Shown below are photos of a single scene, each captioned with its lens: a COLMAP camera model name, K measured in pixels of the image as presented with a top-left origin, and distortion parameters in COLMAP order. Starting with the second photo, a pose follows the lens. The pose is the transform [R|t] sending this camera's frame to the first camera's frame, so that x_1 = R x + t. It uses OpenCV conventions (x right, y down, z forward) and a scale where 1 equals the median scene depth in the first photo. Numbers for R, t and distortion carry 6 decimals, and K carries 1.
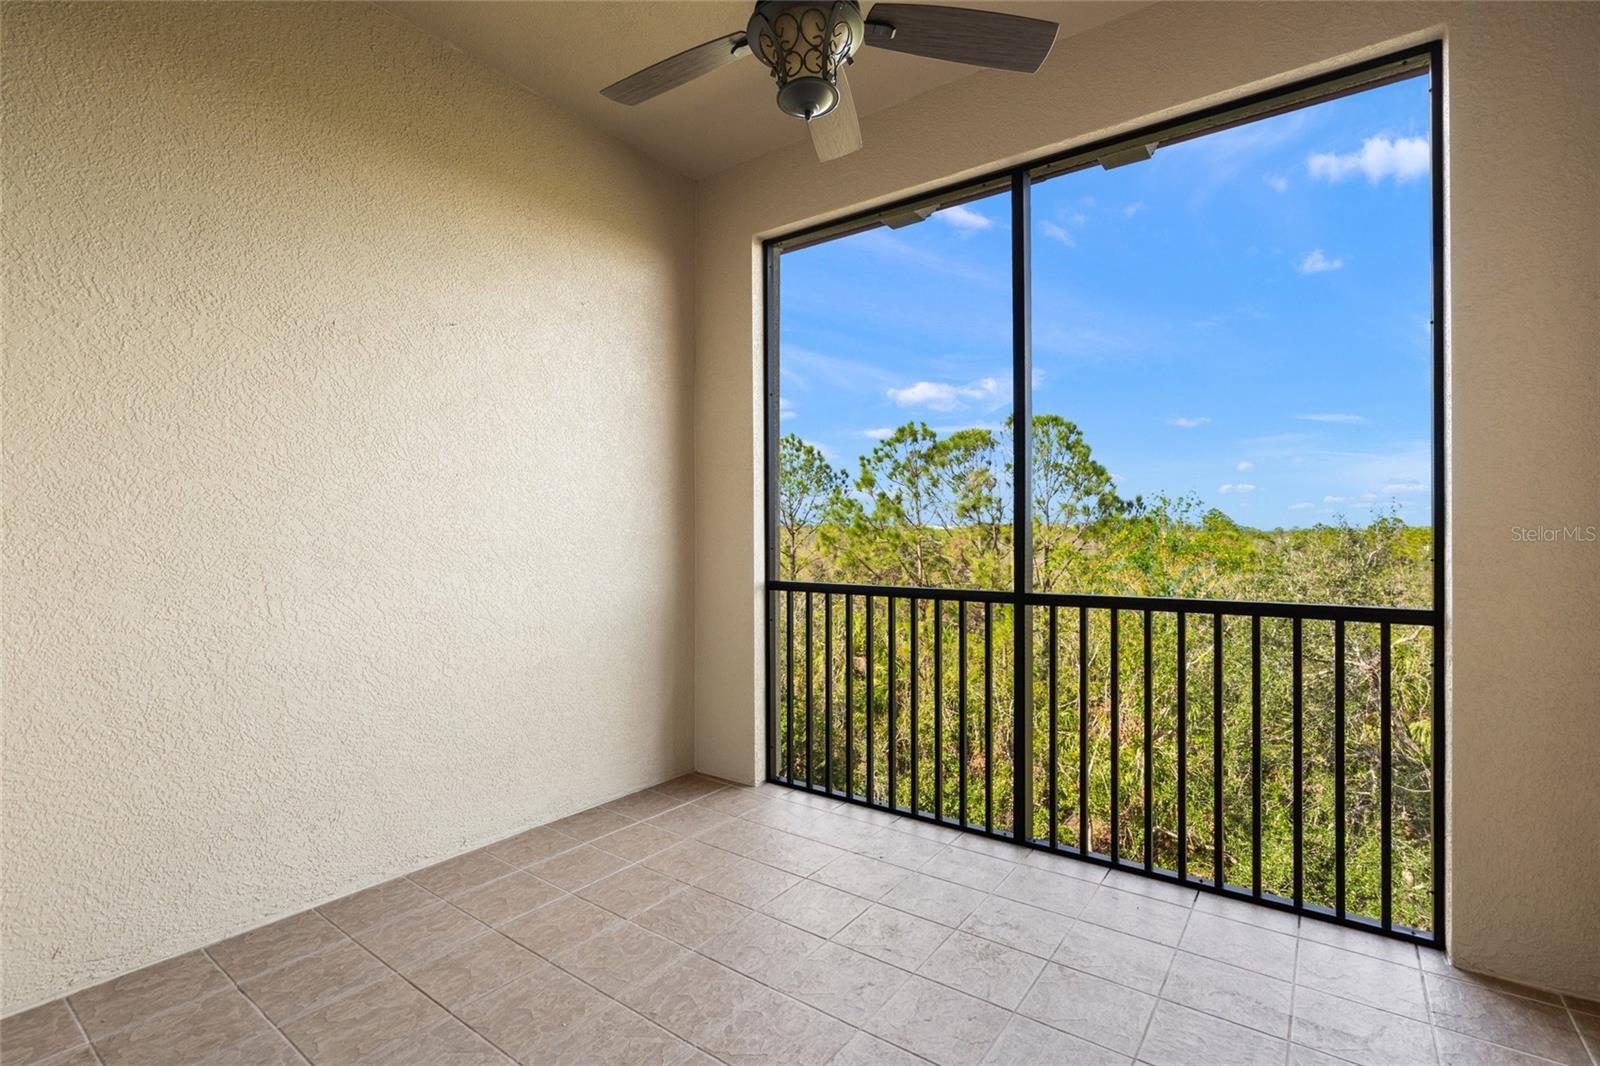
lens RADIAL K [[742.2, 0, 798.3], [0, 742.2, 537.6], [0, 0, 1]] dist [0.001899, 0.000856]
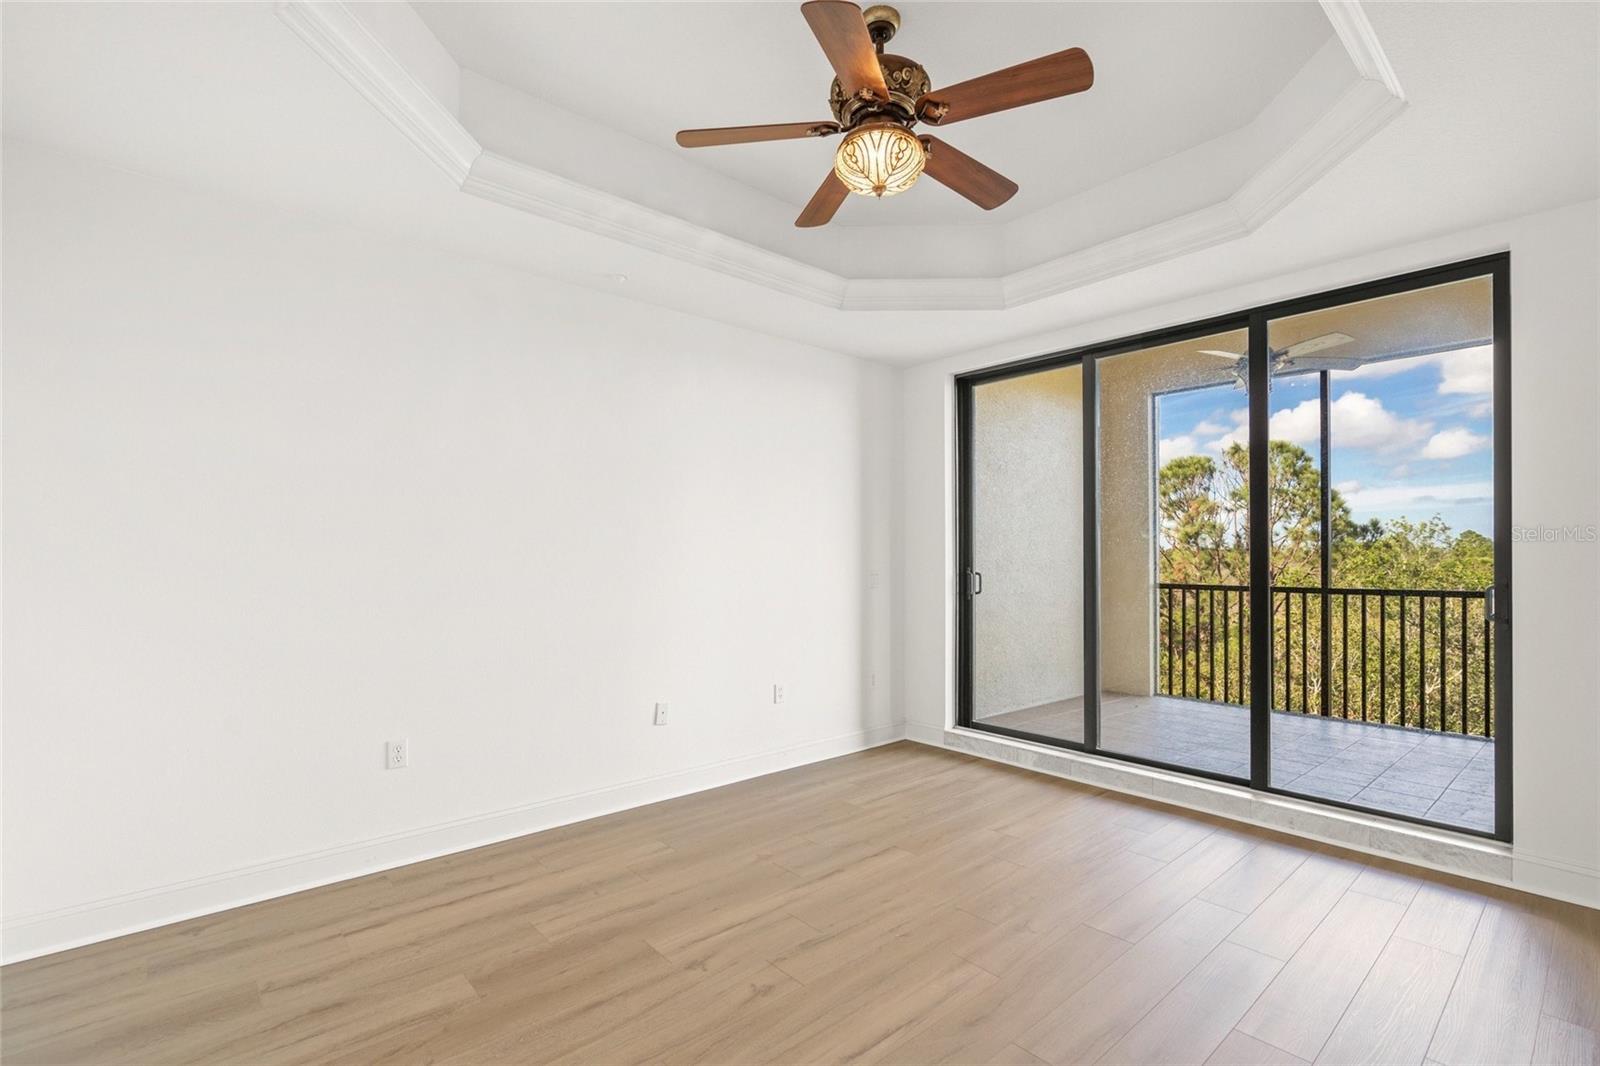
lens RADIAL K [[738.8, 0, 803.7], [0, 738.8, 557.4], [0, 0, 1]] dist [-0.000443, -0.000249]
pose [[0.975130, 0.002028, -0.221625, -0.102683], [-0.003482, 0.999975, -0.006170, 0.002075], [0.221607, 0.006788, 0.975112, -0.201355]]
